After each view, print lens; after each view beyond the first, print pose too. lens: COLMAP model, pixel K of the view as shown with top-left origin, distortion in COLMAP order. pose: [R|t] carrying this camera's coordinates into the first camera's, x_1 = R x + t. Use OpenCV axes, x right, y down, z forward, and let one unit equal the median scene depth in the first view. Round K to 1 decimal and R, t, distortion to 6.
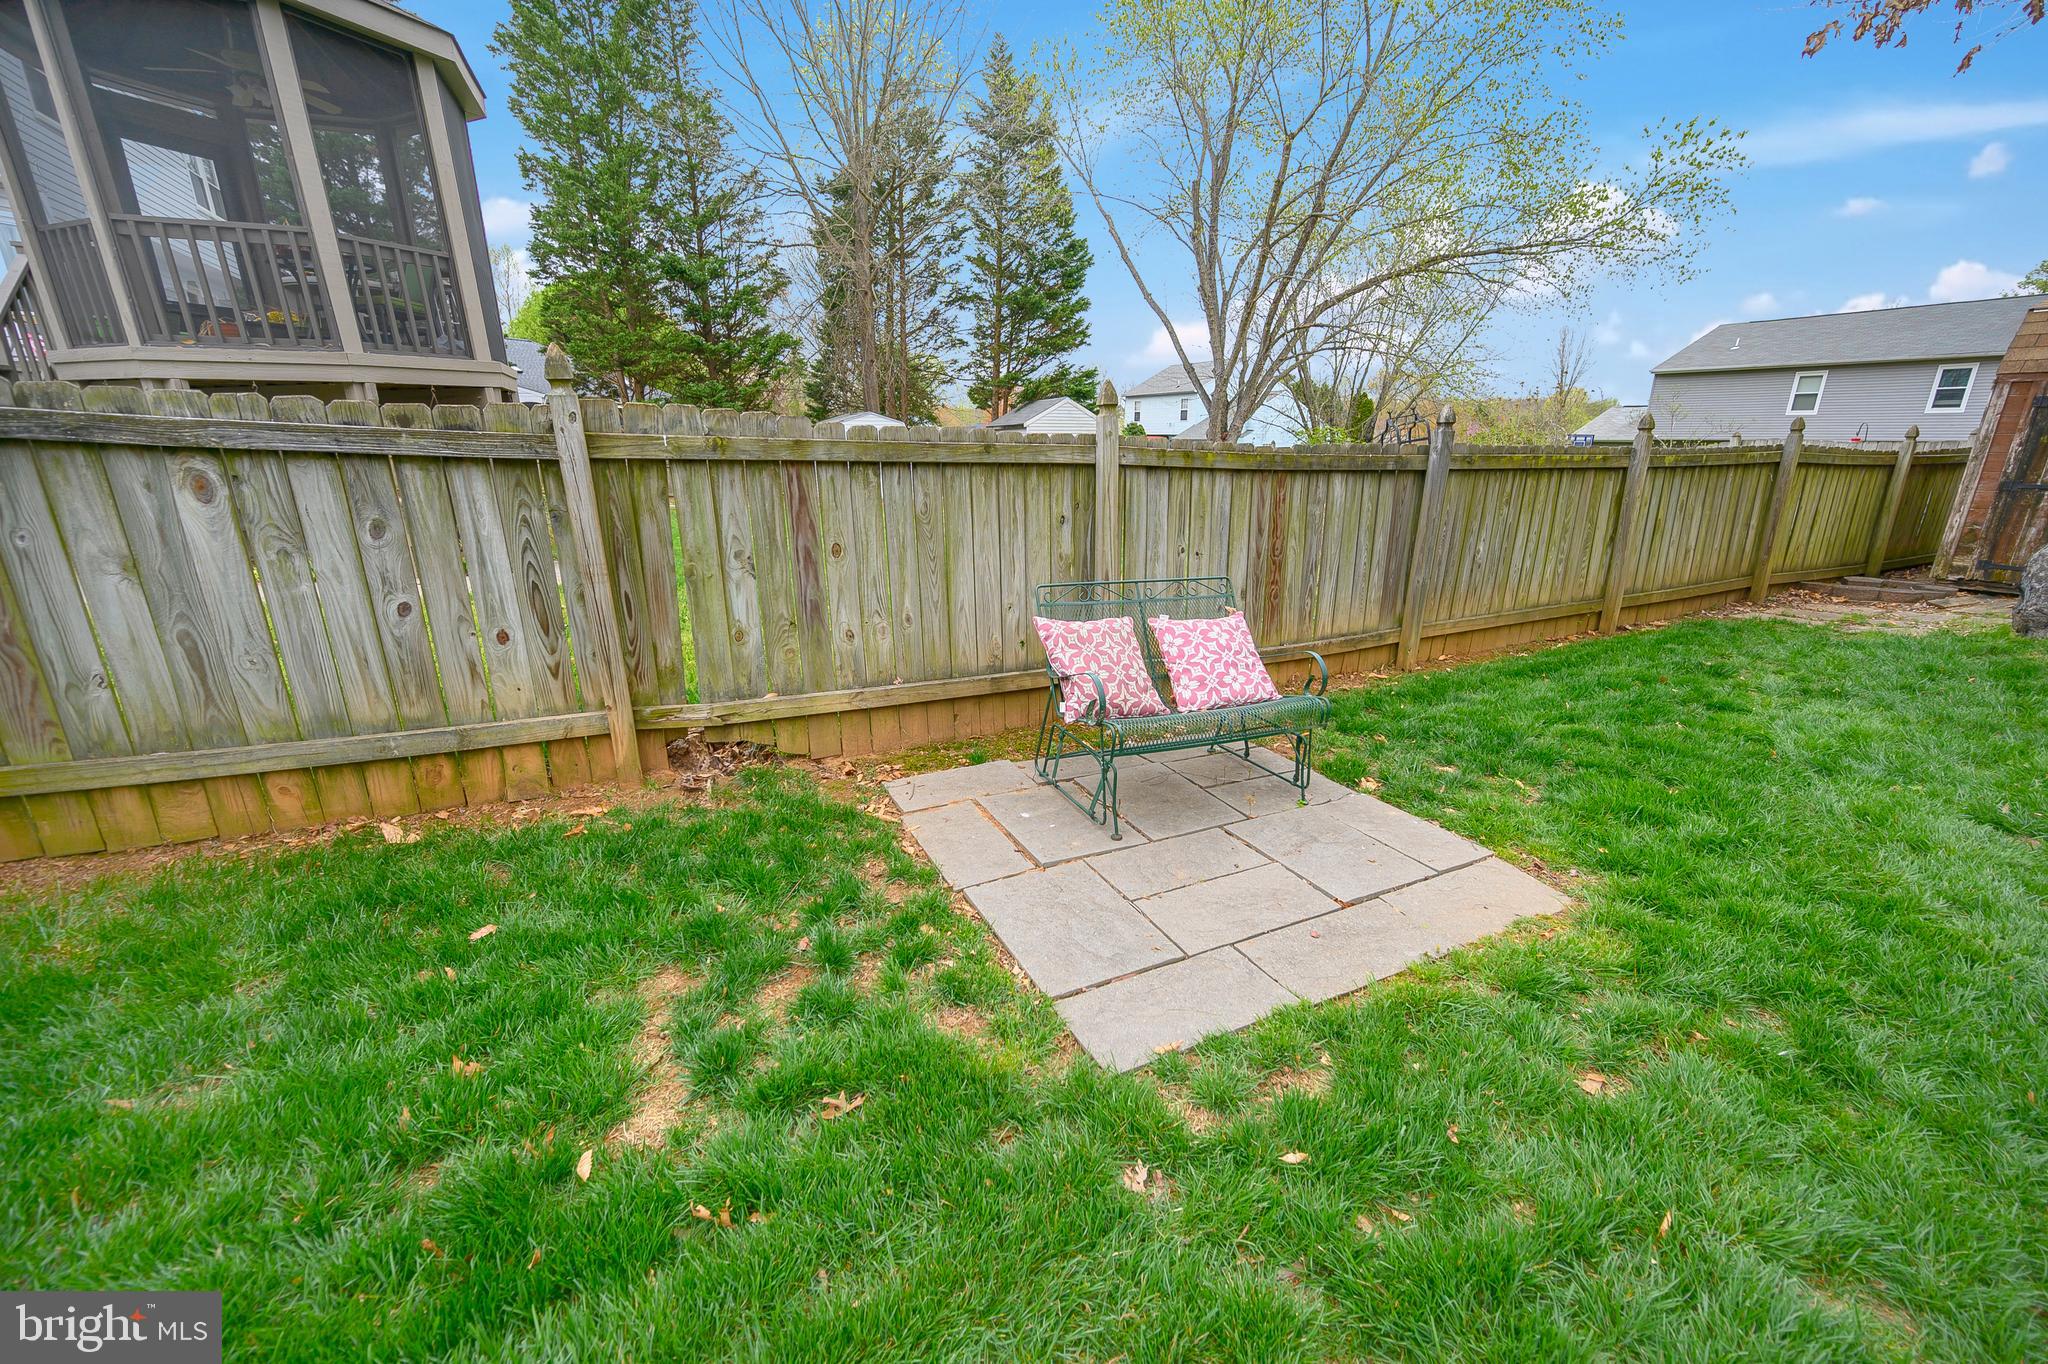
lens RADIAL K [[811.4, 0, 1029.0], [0, 811.4, 683.2], [0, 0, 1]] dist [0.002674, -0.000315]
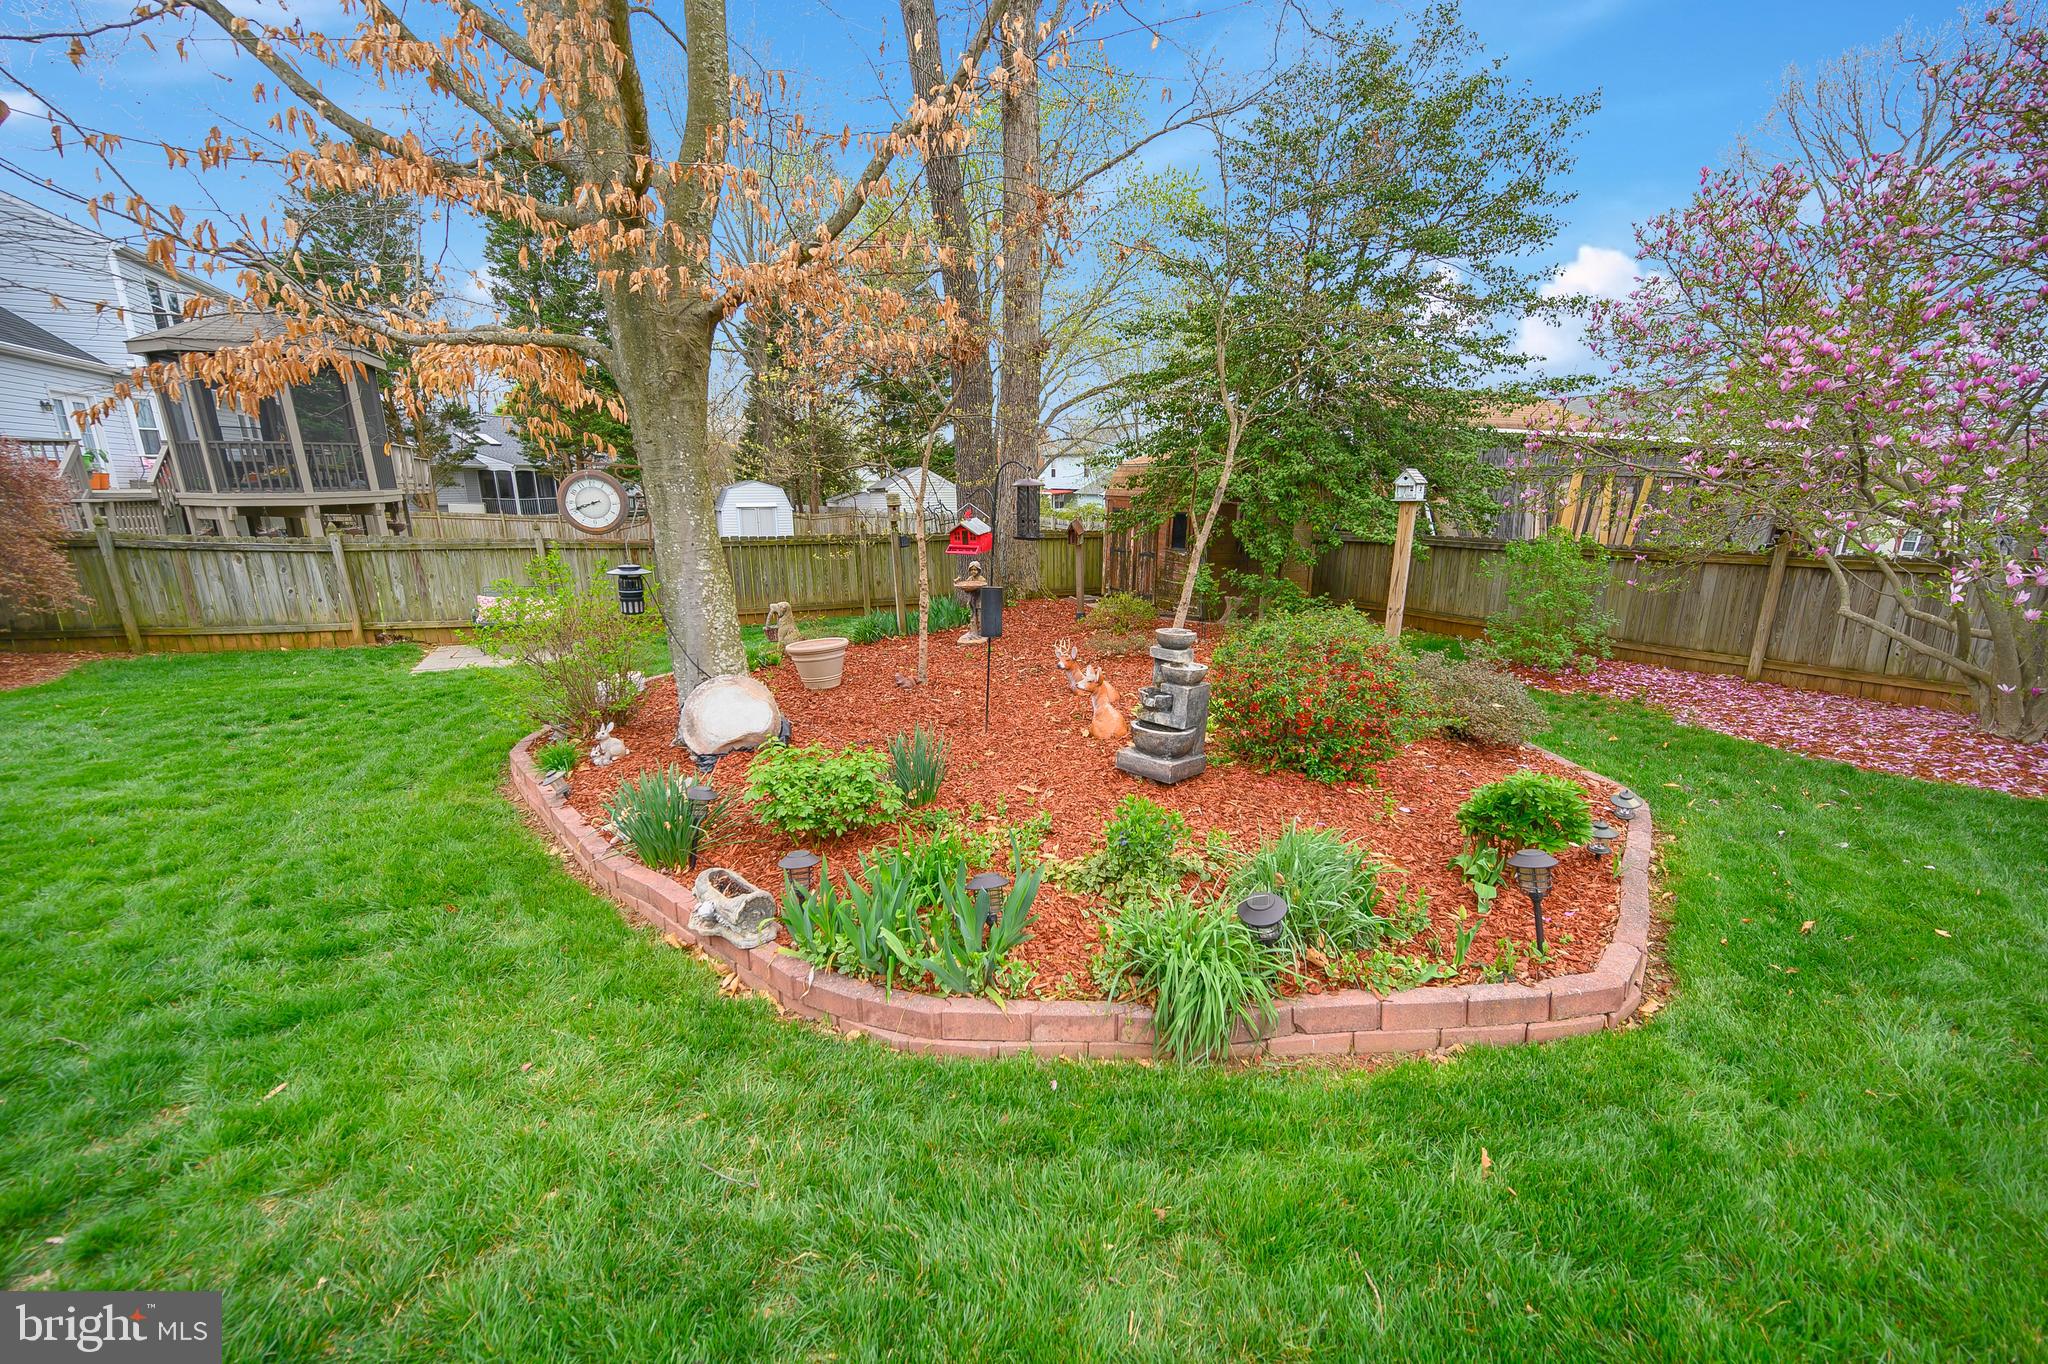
lens RADIAL K [[811.4, 0, 1030.3], [0, 811.4, 685.1], [0, 0, 1]] dist [0.002674, -0.000315]
pose [[0.999812, 0.002012, -0.019280, 2.255685], [-0.002933, 0.998850, -0.047851, 0.424843], [0.019161, 0.047899, 0.998668, -2.207196]]
